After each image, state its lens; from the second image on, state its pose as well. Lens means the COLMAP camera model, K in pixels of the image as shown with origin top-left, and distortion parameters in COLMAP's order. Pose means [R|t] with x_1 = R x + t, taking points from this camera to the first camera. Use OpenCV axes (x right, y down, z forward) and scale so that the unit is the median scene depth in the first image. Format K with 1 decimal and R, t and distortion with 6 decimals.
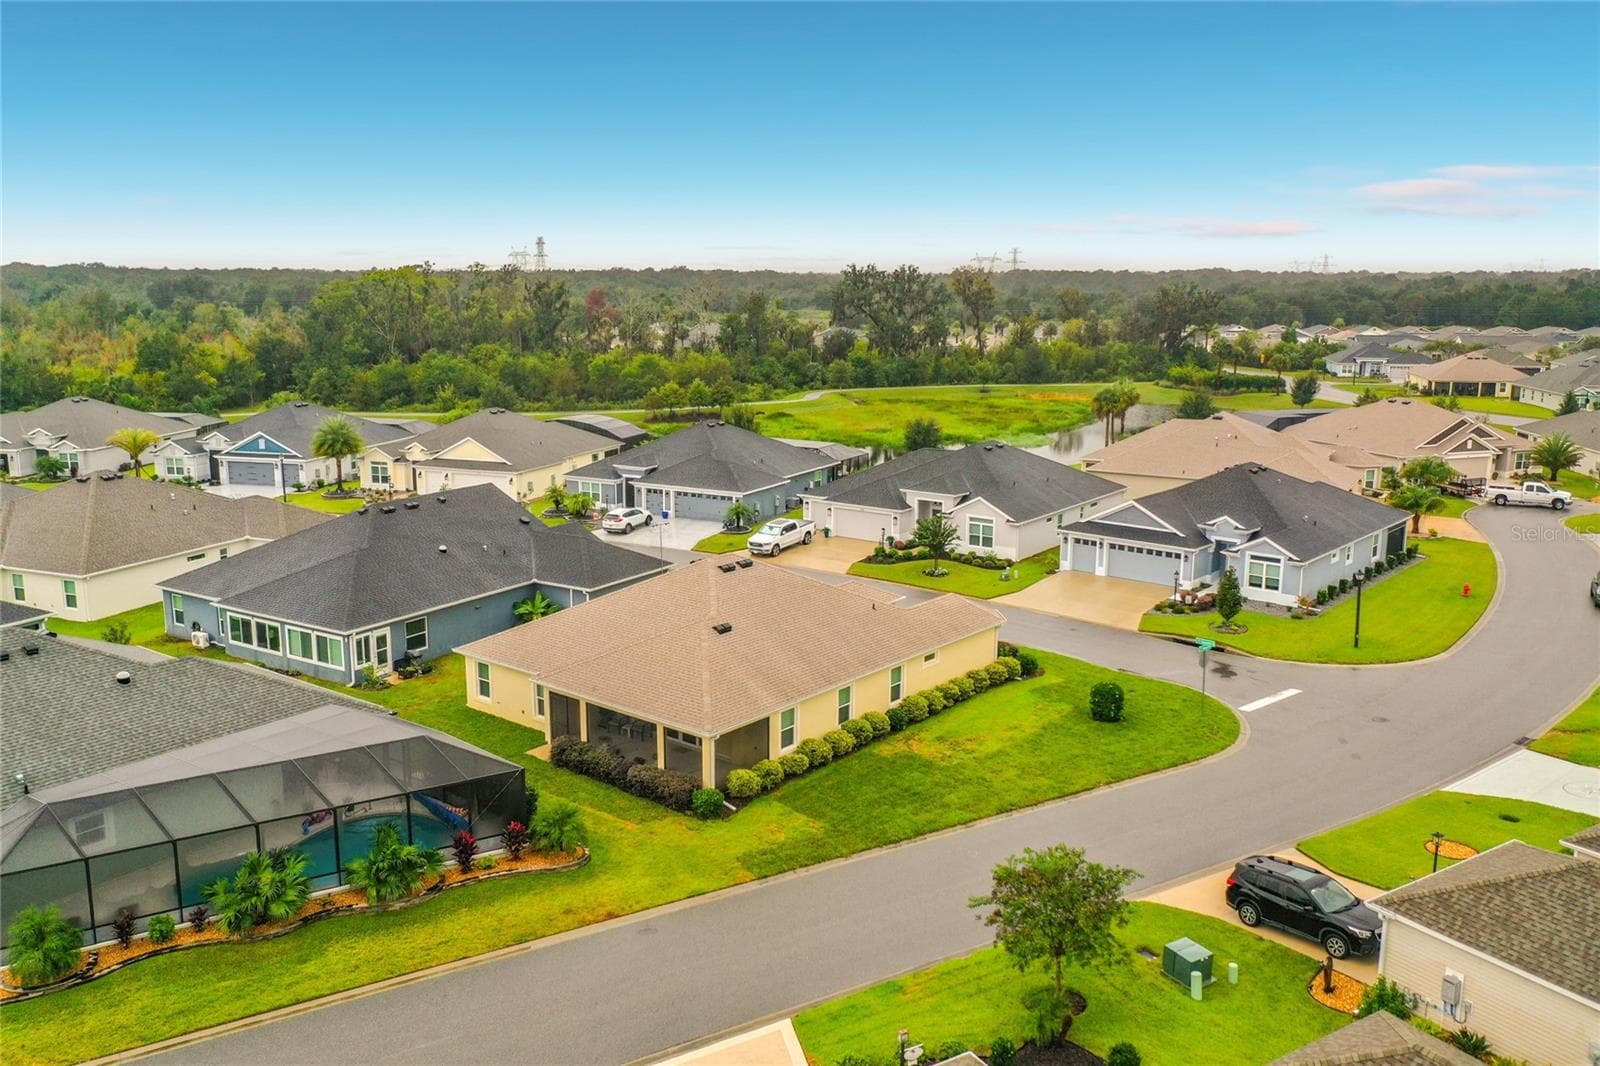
lens RADIAL K [[1235.8, 0, 805.9], [0, 1235.8, 530.1], [0, 0, 1]] dist [0.013001, -0.001449]
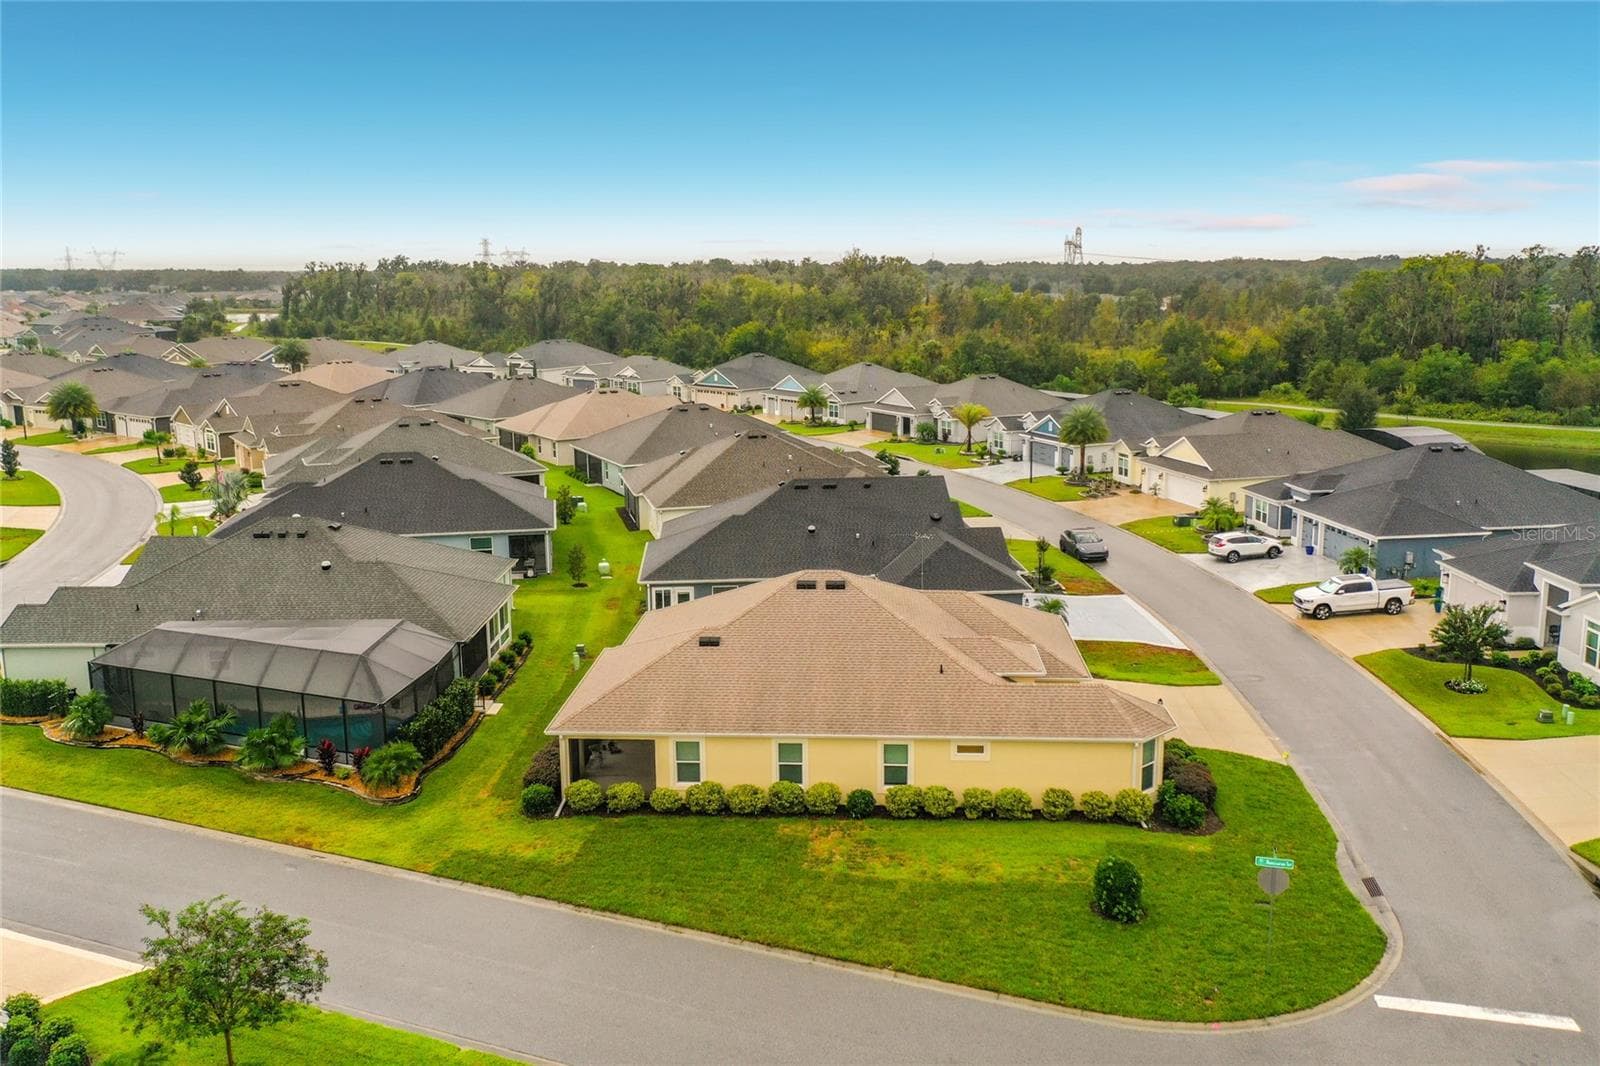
lens RADIAL K [[1235.8, 0, 790.6], [0, 1235.8, 538.0], [0, 0, 1]] dist [0.013001, -0.001449]
pose [[0.607912, 0.157629, -0.778201, 0.551555], [-0.146947, 0.985500, 0.084828, -0.069041], [0.780288, 0.062786, 0.622260, 0.379457]]
